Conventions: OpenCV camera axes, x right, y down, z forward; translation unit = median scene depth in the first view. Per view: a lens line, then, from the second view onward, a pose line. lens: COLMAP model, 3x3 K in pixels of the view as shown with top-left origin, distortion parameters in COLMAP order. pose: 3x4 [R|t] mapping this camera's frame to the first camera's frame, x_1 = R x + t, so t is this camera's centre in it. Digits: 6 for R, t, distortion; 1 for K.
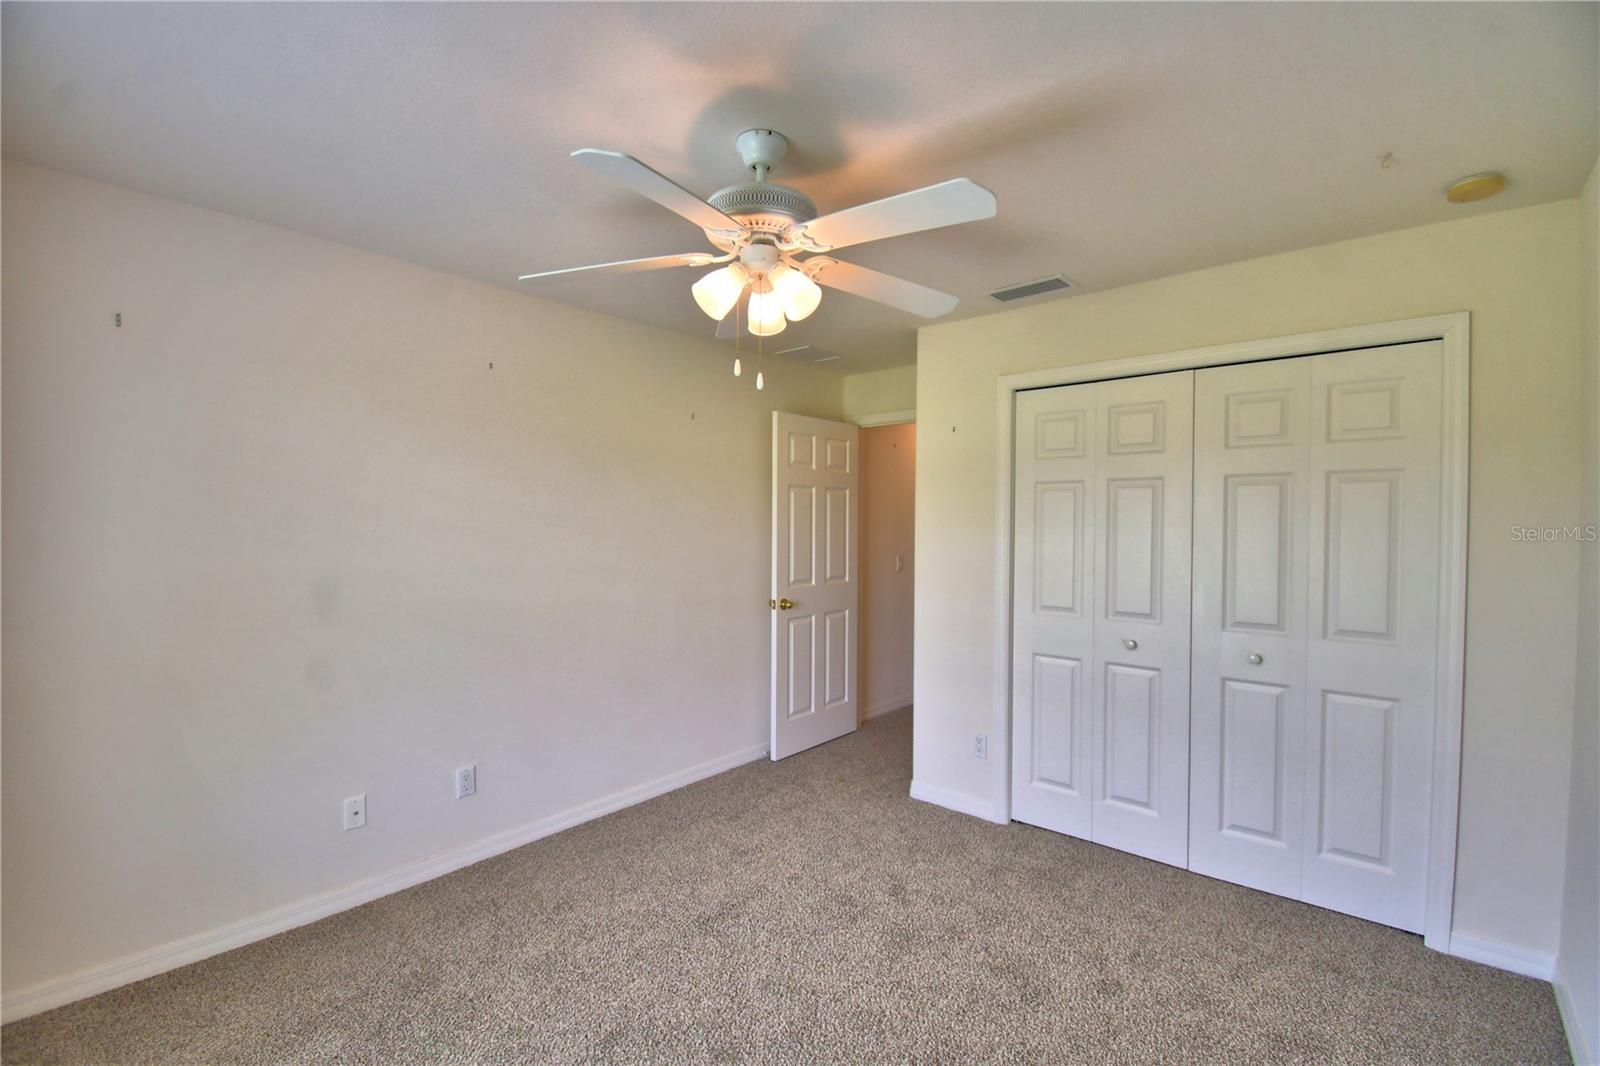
lens RADIAL K [[703.7, 0, 794.4], [0, 703.7, 531.7], [0, 0, 1]] dist [0.015497, -0.022880]
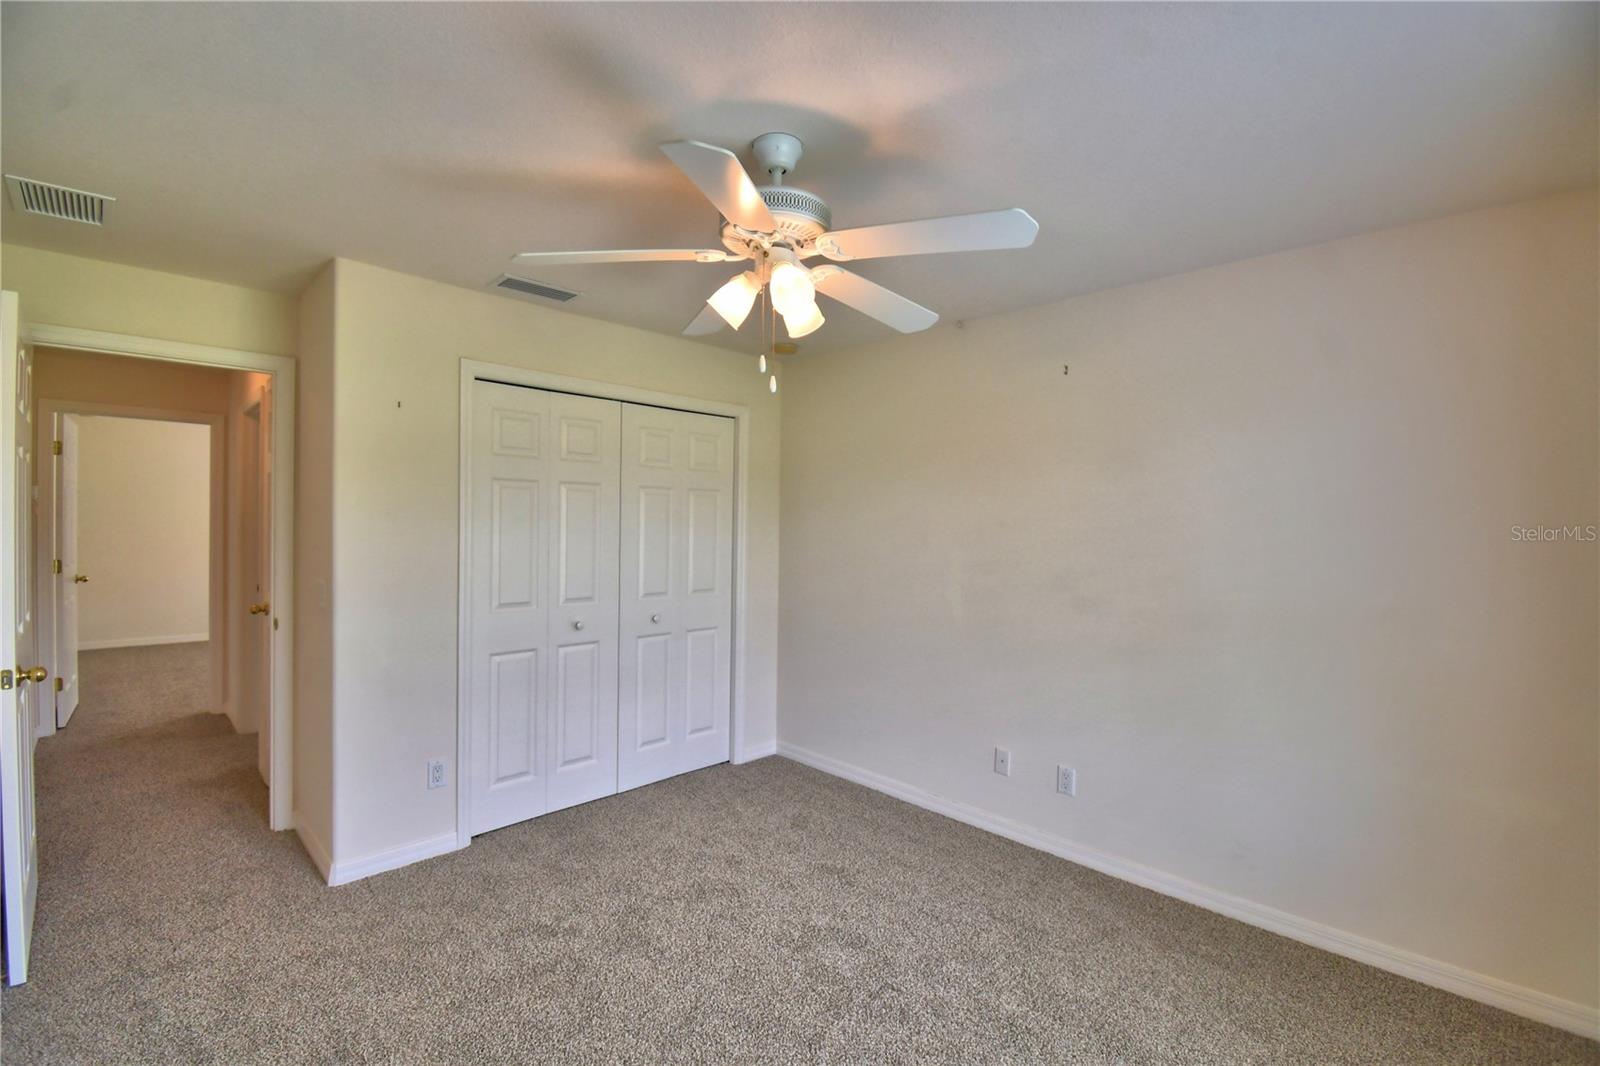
lens RADIAL K [[703.7, 0, 794.4], [0, 703.7, 531.7], [0, 0, 1]] dist [0.015497, -0.022880]
pose [[0.067961, -0.013885, 0.997591, -0.623935], [-0.001244, 0.999901, 0.014002, -0.010817], [-0.997687, -0.002192, 0.067937, 0.540428]]
